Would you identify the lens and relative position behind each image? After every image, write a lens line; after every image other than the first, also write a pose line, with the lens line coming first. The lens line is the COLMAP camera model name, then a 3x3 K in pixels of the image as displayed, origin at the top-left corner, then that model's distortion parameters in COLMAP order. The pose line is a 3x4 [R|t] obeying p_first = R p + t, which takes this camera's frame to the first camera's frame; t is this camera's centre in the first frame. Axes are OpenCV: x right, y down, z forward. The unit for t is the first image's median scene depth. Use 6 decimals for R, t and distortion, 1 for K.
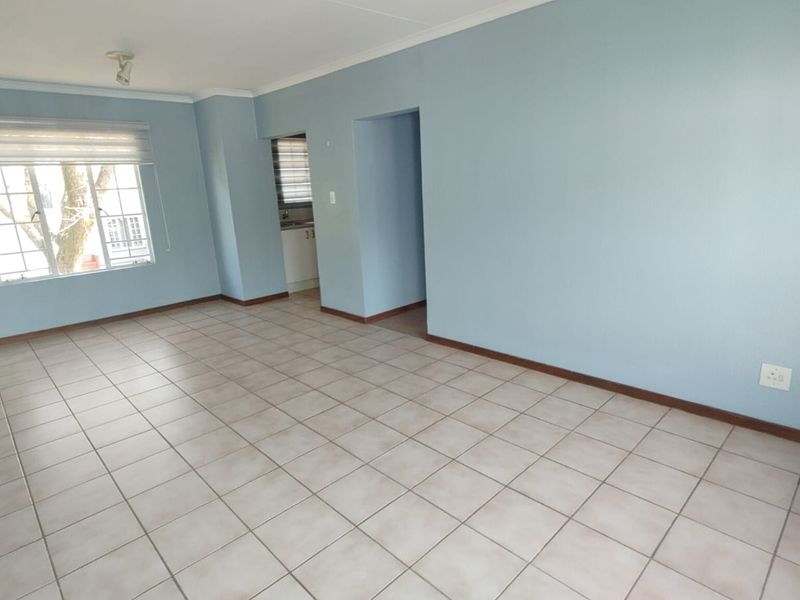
lens RADIAL K [[466.6, 0, 402.3], [0, 466.6, 298.6], [0, 0, 1]] dist [0.000416, 0.000560]
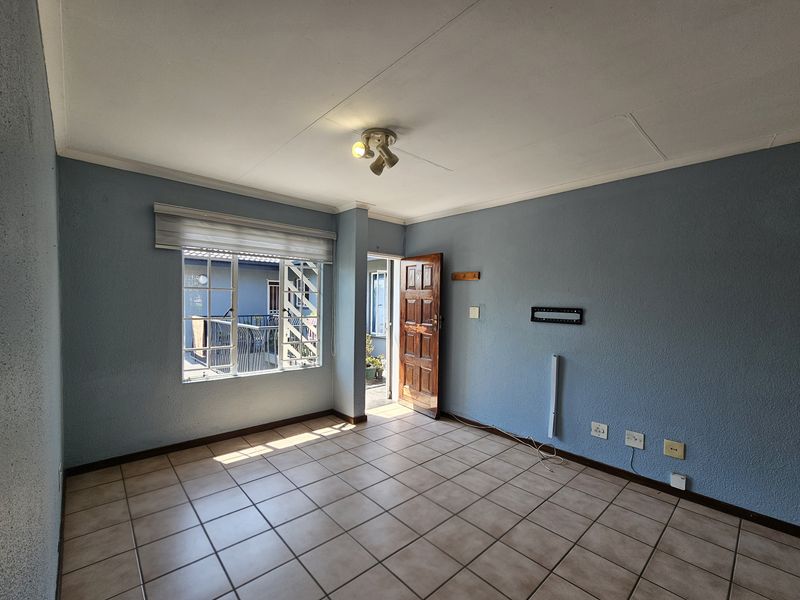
lens RADIAL K [[345.3, 0, 399.8], [0, 345.3, 314.8], [0, 0, 1]] dist [-0.001299, 0.000392]
pose [[-0.999203, 0.027849, 0.028582, -0.044962], [0.034804, 0.958573, 0.282714, -0.290490], [-0.019525, 0.283484, -0.958778, 1.172320]]
